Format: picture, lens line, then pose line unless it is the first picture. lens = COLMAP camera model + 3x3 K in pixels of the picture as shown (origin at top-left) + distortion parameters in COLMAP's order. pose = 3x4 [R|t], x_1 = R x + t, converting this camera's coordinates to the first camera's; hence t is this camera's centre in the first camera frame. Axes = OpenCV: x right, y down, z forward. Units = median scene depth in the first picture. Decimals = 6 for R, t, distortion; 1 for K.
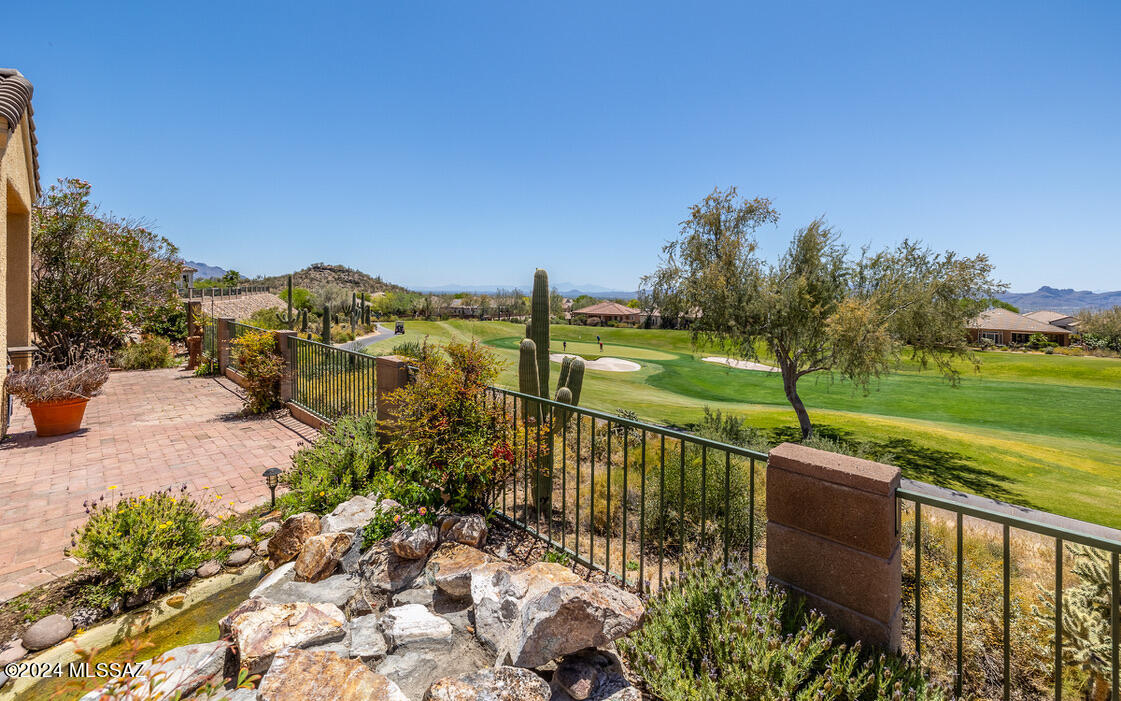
lens RADIAL K [[475.6, 0, 565.0], [0, 475.6, 307.0], [0, 0, 1]] dist [-0.000241, -0.000089]
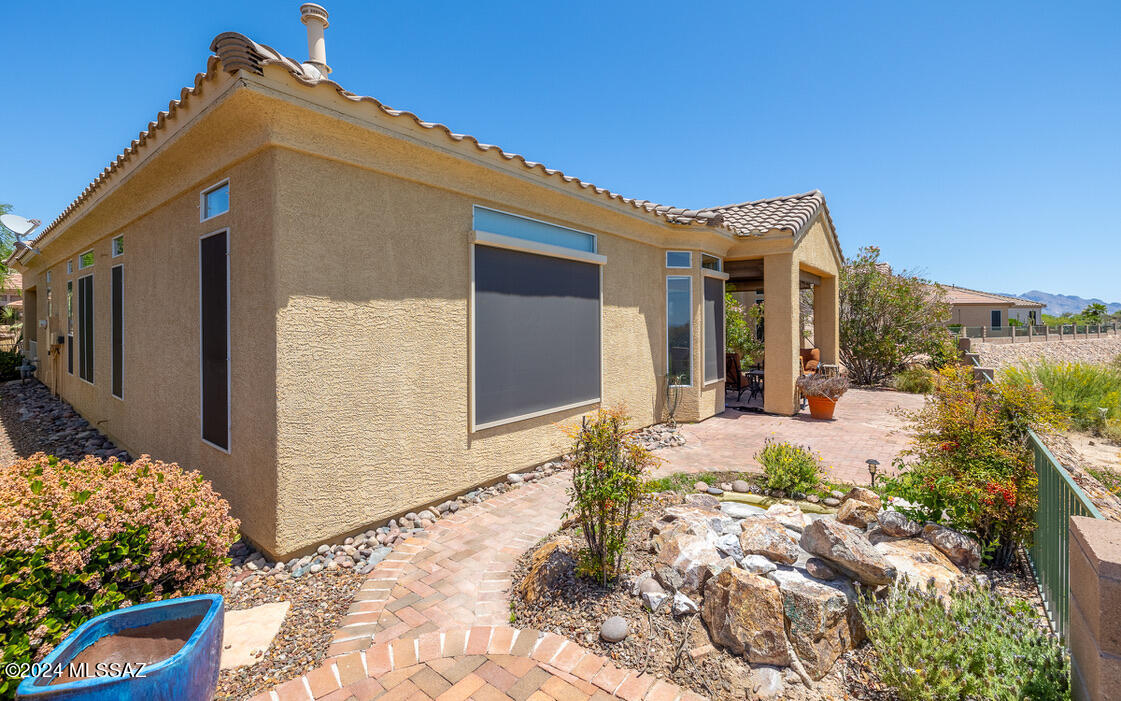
lens RADIAL K [[477.9, 0, 574.0], [0, 477.9, 329.1], [0, 0, 1]] dist [0.001130, 0.000156]
pose [[0.112680, -0.000544, -0.993631, 0.338487], [-0.031292, 0.999502, -0.004095, 0.001424], [0.993139, 0.031554, 0.112607, -0.005653]]
